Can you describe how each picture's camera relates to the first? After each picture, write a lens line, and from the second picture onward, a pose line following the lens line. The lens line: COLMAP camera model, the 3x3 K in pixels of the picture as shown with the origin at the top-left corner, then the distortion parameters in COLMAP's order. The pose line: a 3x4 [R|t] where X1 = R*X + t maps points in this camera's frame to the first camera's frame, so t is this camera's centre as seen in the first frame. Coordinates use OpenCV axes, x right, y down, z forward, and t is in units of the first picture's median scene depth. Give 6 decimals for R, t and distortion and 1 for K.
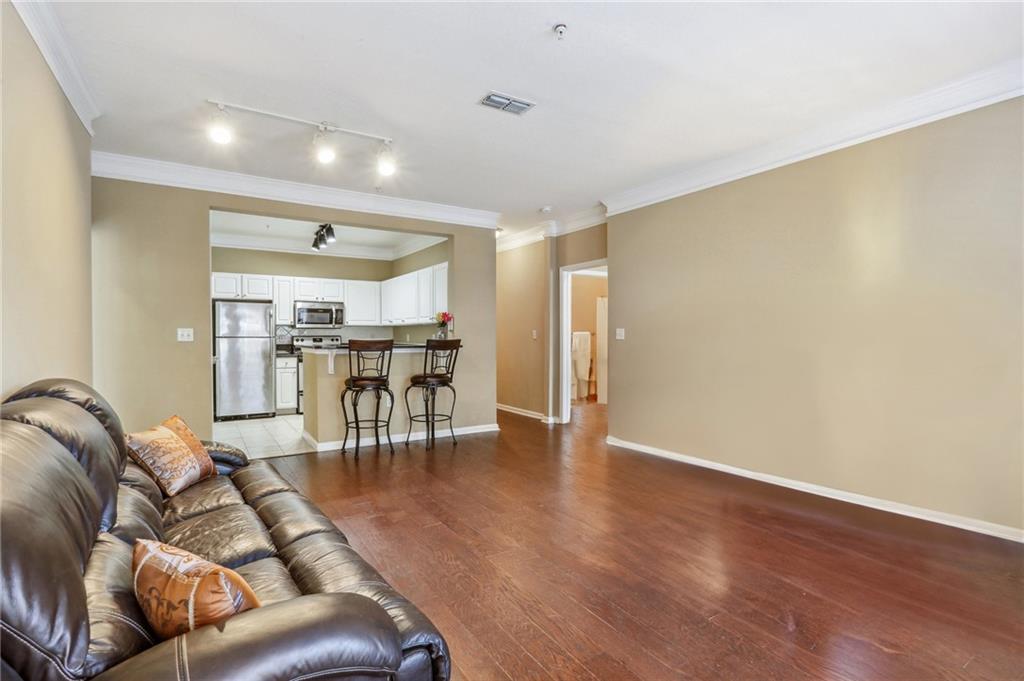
lens RADIAL K [[497.7, 0, 512.0], [0, 497.7, 340.5], [0, 0, 1]] dist [-0.017031, -0.000416]
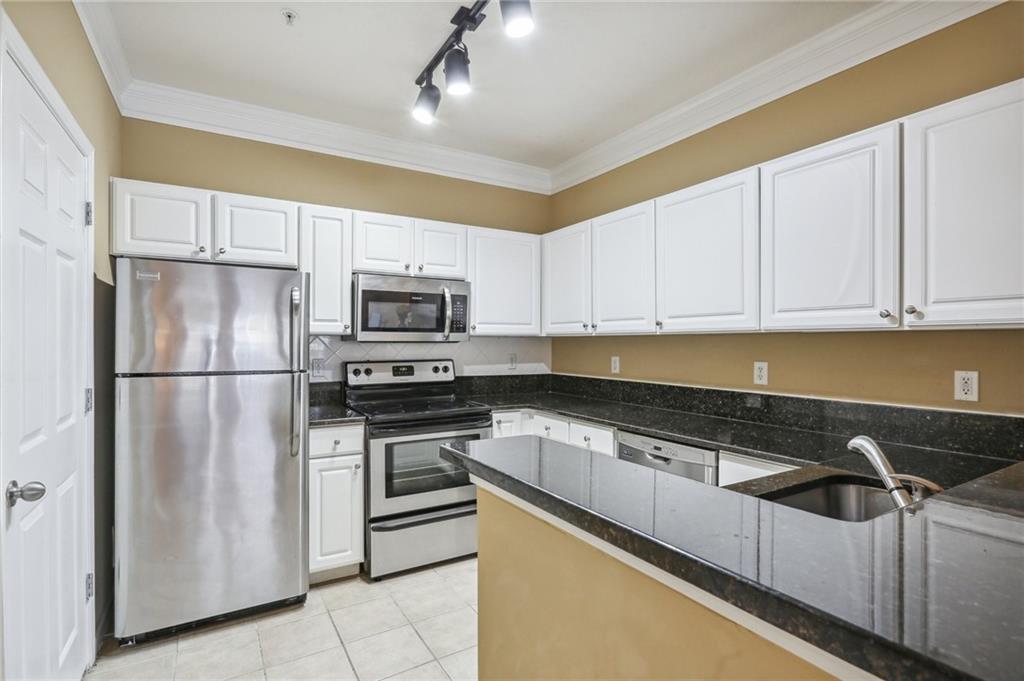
lens RADIAL K [[497.7, 0, 512.0], [0, 497.7, 340.5], [0, 0, 1]] dist [-0.017031, -0.000416]
pose [[0.999871, 0.002523, -0.015865, -0.304852], [-0.002750, 0.999894, -0.014313, -0.020690], [0.015827, 0.014354, 0.999772, 0.608257]]
